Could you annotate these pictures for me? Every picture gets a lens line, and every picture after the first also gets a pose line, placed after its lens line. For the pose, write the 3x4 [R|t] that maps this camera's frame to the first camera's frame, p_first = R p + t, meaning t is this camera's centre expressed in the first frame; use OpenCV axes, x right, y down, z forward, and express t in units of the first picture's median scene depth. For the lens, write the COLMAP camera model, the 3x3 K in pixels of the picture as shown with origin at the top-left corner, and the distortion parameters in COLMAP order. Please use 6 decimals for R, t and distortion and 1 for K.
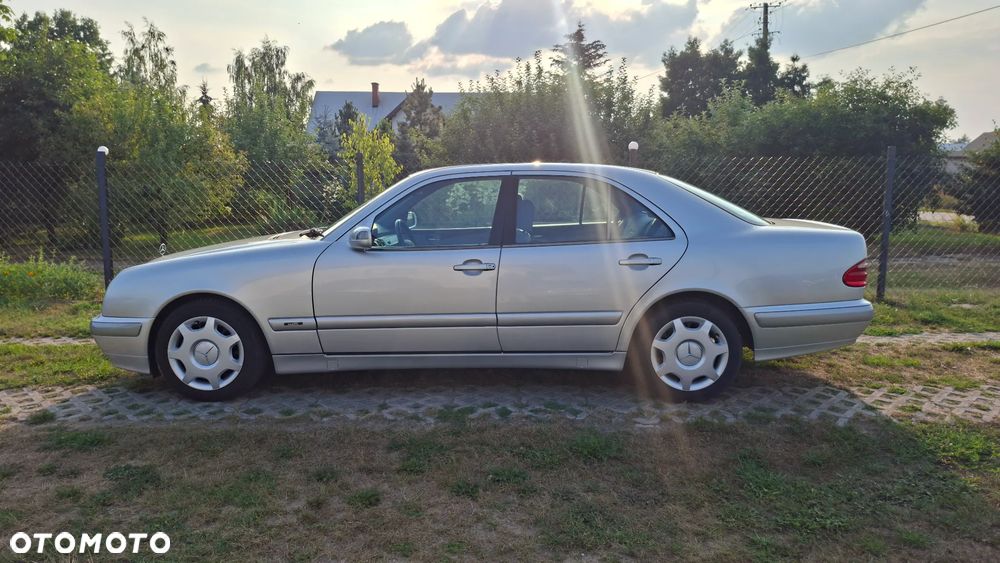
lens RADIAL K [[718.2, 0, 496.2], [0, 718.2, 279.2], [0, 0, 1]] dist [0.107460, -0.135193]
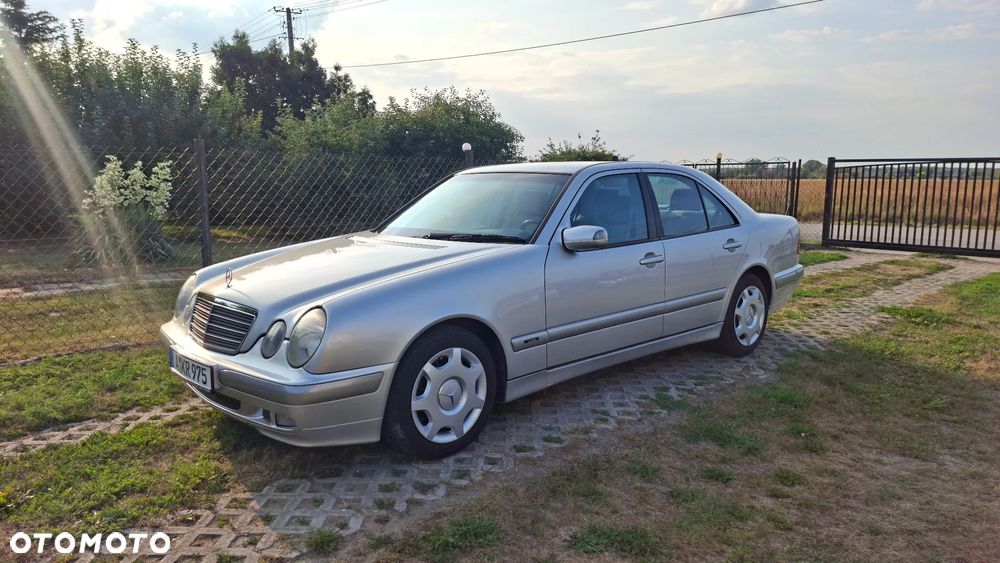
lens RADIAL K [[715.9, 0, 500.0], [0, 715.9, 281.5], [0, 0, 1]] dist [0.080717, -0.102010]
pose [[0.706346, -0.092467, 0.701801, -0.109290], [0.090056, 0.995114, 0.040473, -0.005705], [-0.702115, 0.034614, 0.711222, 0.049040]]
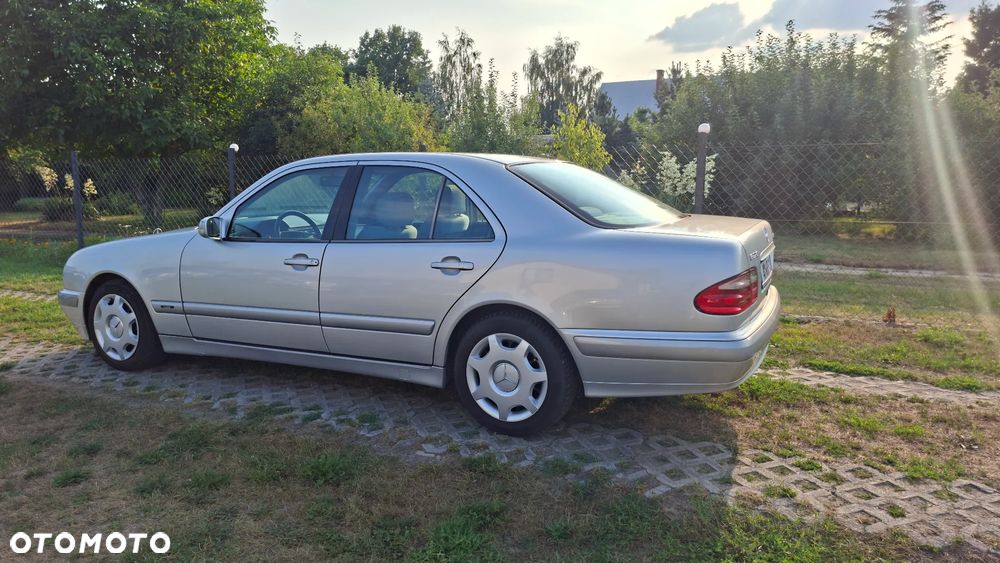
lens RADIAL K [[718.2, 0, 496.2], [0, 718.2, 279.2], [0, 0, 1]] dist [0.107460, -0.135193]
pose [[0.900618, 0.059876, -0.430468, 0.074011], [-0.054404, 0.998205, 0.025023, -0.003863], [0.431194, 0.000883, 0.902259, 0.028710]]
